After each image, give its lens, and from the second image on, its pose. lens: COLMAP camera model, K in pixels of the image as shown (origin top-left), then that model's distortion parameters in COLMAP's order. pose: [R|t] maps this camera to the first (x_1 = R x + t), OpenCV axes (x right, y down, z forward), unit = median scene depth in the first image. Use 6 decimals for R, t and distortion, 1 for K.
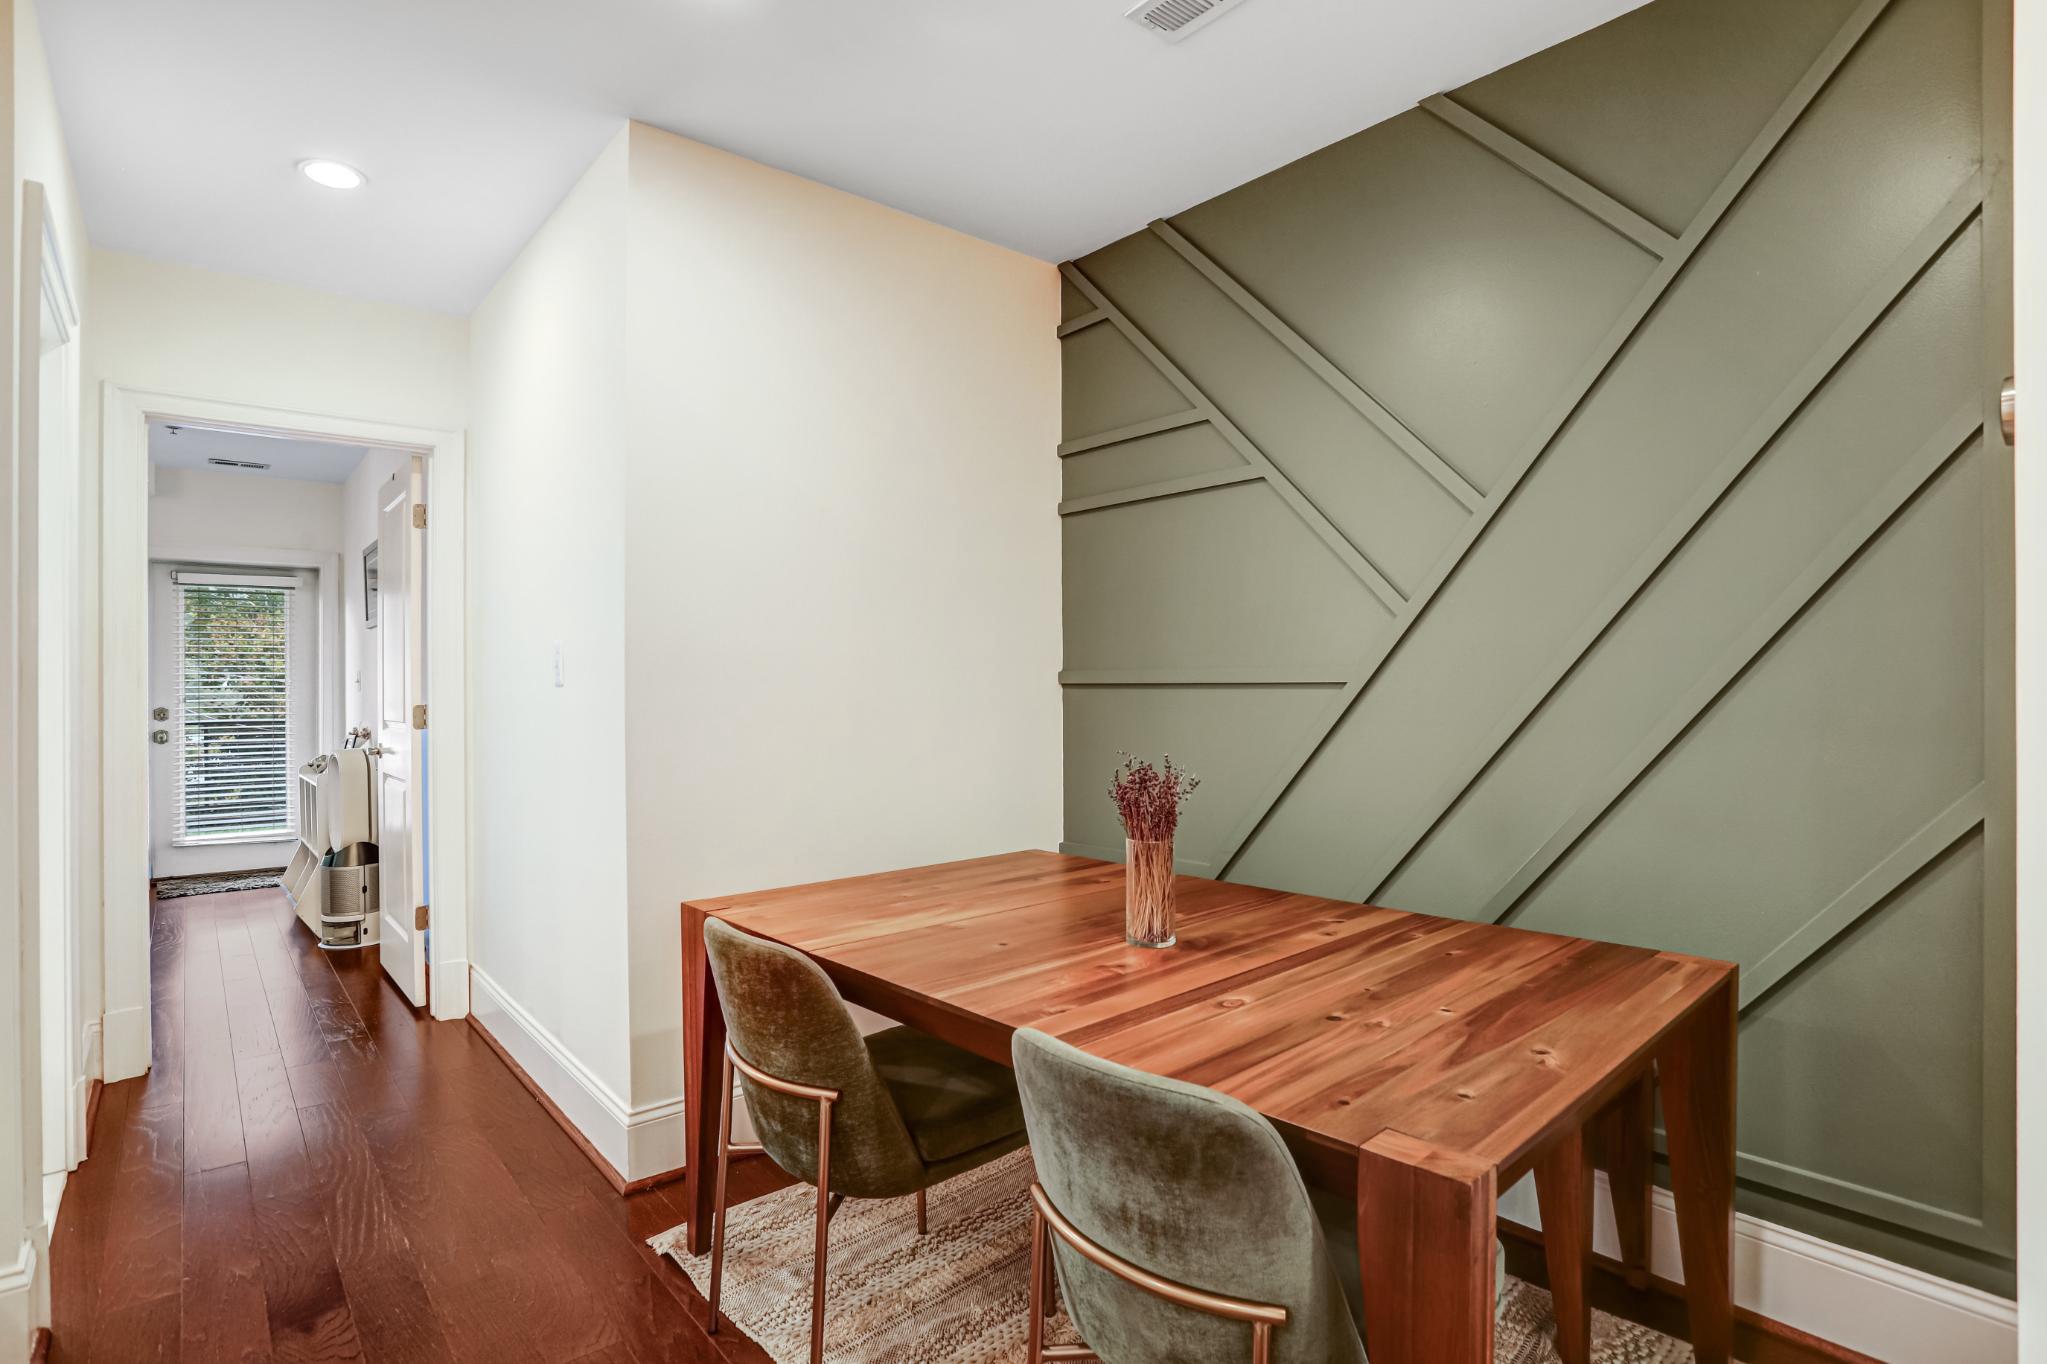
lens RADIAL K [[1031.6, 0, 1035.4], [0, 1031.6, 693.2], [0, 0, 1]] dist [-0.069320, 0.027325]
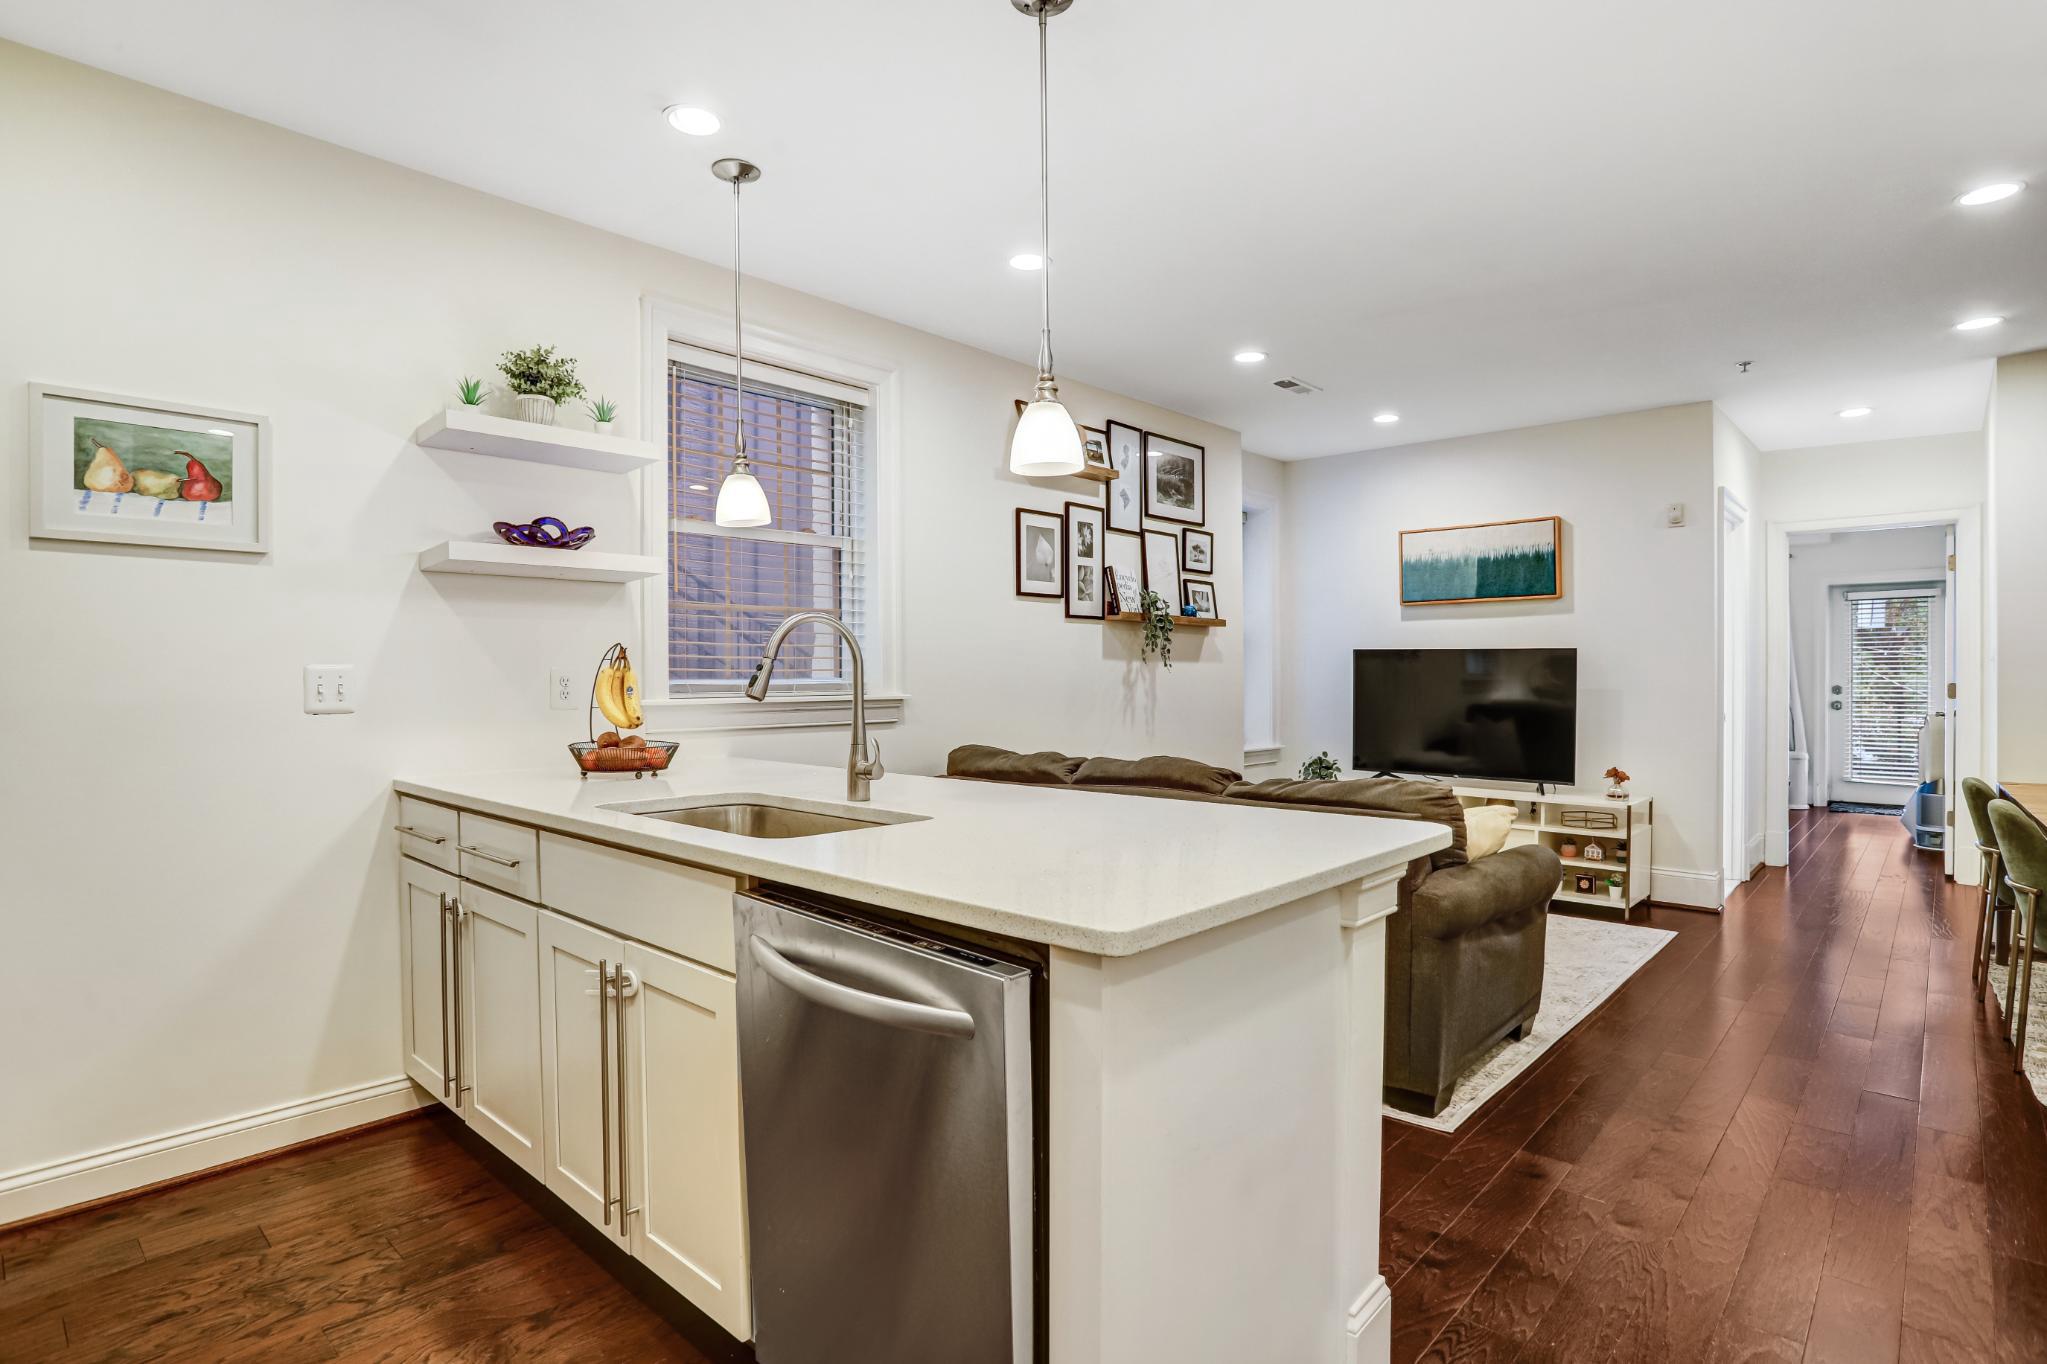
lens RADIAL K [[1031.6, 0, 1041.5], [0, 1031.6, 663.8], [0, 0, 1]] dist [-0.069320, 0.027325]
pose [[0.125688, -0.005879, -0.992052, 0.594822], [-0.008914, 0.999935, -0.007055, 0.004849], [0.992030, 0.009730, 0.125628, -0.481809]]
